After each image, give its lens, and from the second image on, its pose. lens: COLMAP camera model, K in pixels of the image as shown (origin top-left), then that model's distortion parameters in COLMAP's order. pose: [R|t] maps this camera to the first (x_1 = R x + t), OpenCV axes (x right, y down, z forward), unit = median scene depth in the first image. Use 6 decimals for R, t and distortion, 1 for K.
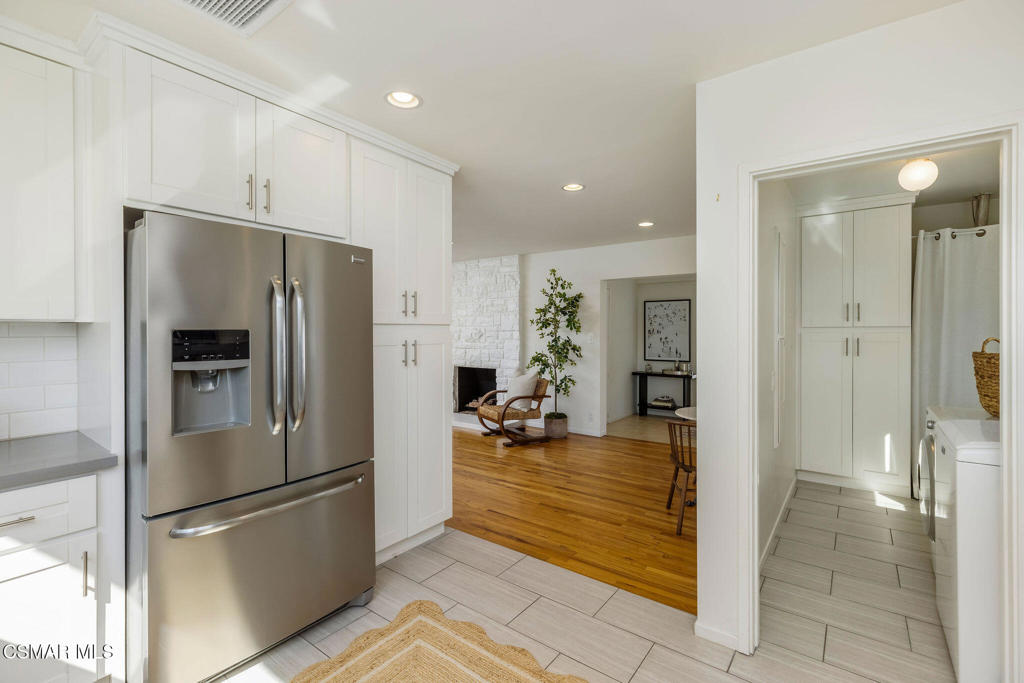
lens RADIAL K [[459.2, 0, 523.8], [0, 459.2, 332.8], [0, 0, 1]] dist [0.004926, 0.000321]
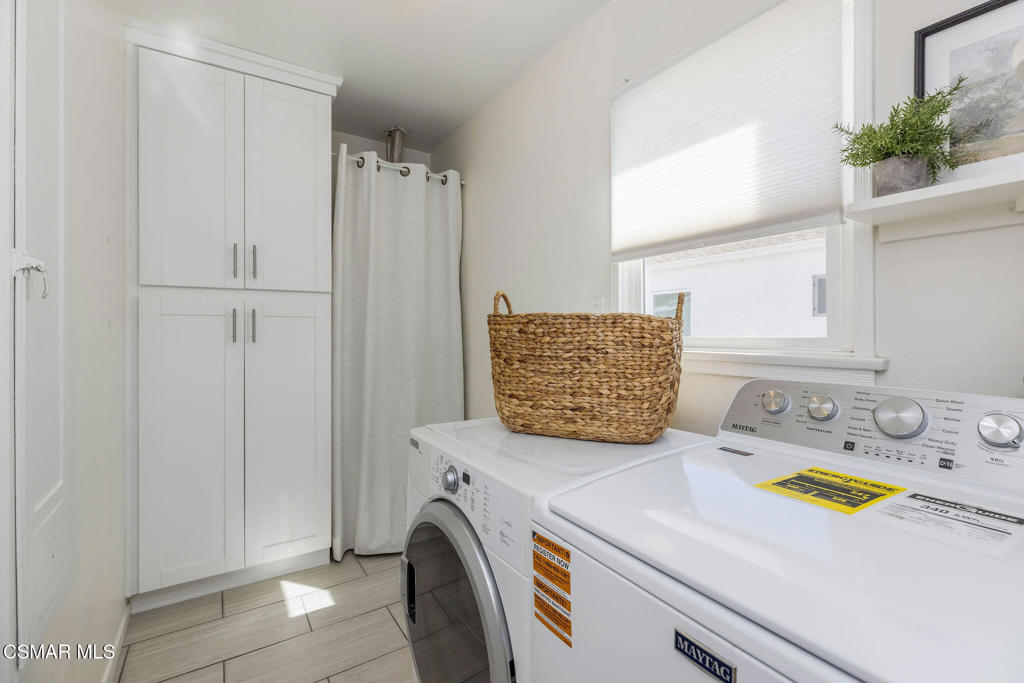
lens RADIAL K [[459.2, 0, 523.8], [0, 459.2, 332.8], [0, 0, 1]] dist [0.004926, 0.000321]
pose [[0.350077, -0.002512, 0.936718, 0.342036], [0.005705, 0.999984, 0.000549, 0.042162], [-0.936704, 0.005152, 0.350086, 0.532640]]
